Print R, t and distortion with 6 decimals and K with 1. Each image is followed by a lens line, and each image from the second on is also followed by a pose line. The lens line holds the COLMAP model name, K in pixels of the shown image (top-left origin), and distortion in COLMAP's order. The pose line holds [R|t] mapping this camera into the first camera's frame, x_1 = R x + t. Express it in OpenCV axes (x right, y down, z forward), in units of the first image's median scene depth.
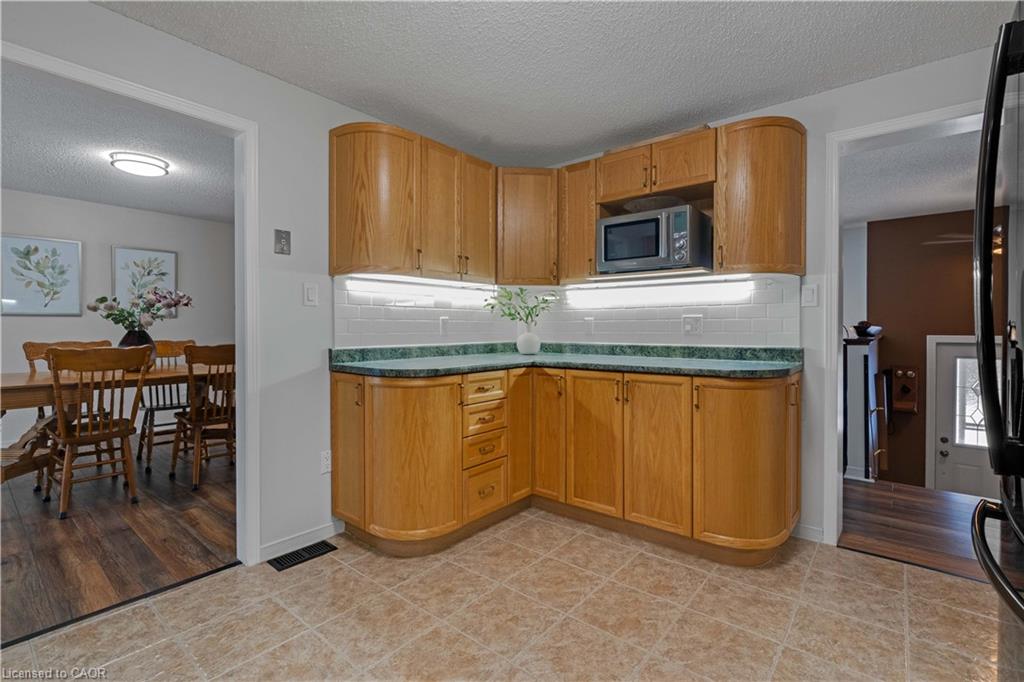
lens RADIAL K [[469.7, 0, 515.9], [0, 469.7, 336.7], [0, 0, 1]] dist [-0.000834, 0.000349]
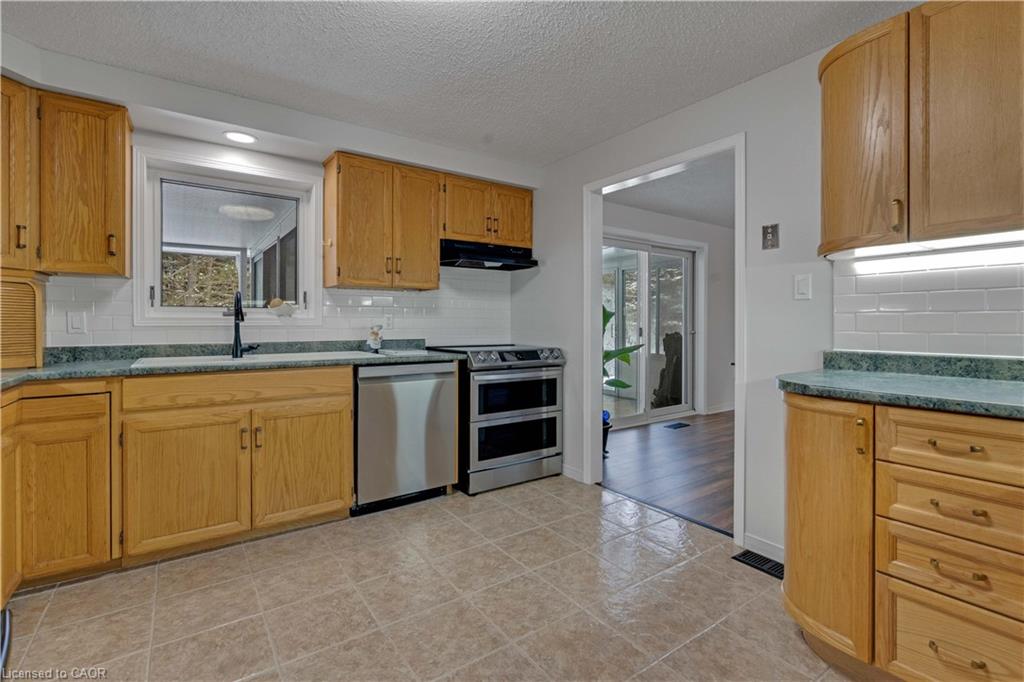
lens RADIAL K [[469.7, 0, 518.5], [0, 469.7, 326.0], [0, 0, 1]] dist [-0.000834, 0.000349]
pose [[-0.254749, 0.002957, -0.967003, 0.616510], [-0.020194, 0.999761, 0.008377, -0.014571], [0.966796, 0.021662, -0.254629, 0.786698]]
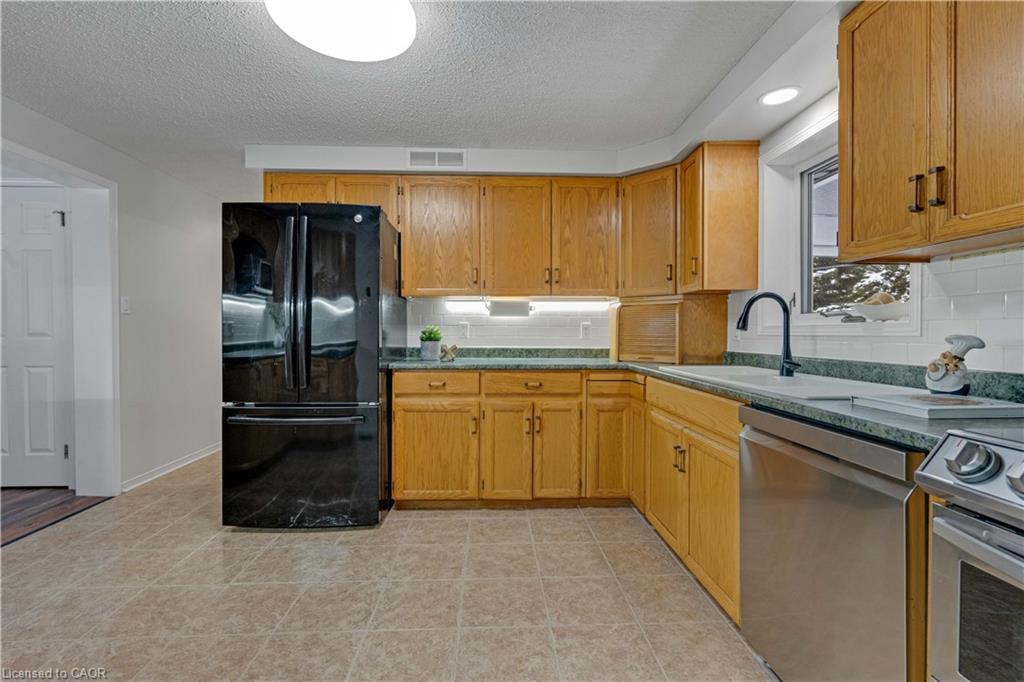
lens RADIAL K [[469.7, 0, 504.3], [0, 469.7, 332.3], [0, 0, 1]] dist [-0.000834, 0.000349]
pose [[-0.661977, -0.005710, 0.749502, -0.735799], [0.010630, 0.999799, 0.017006, -0.016793], [-0.749449, 0.019225, -0.661783, 0.838605]]
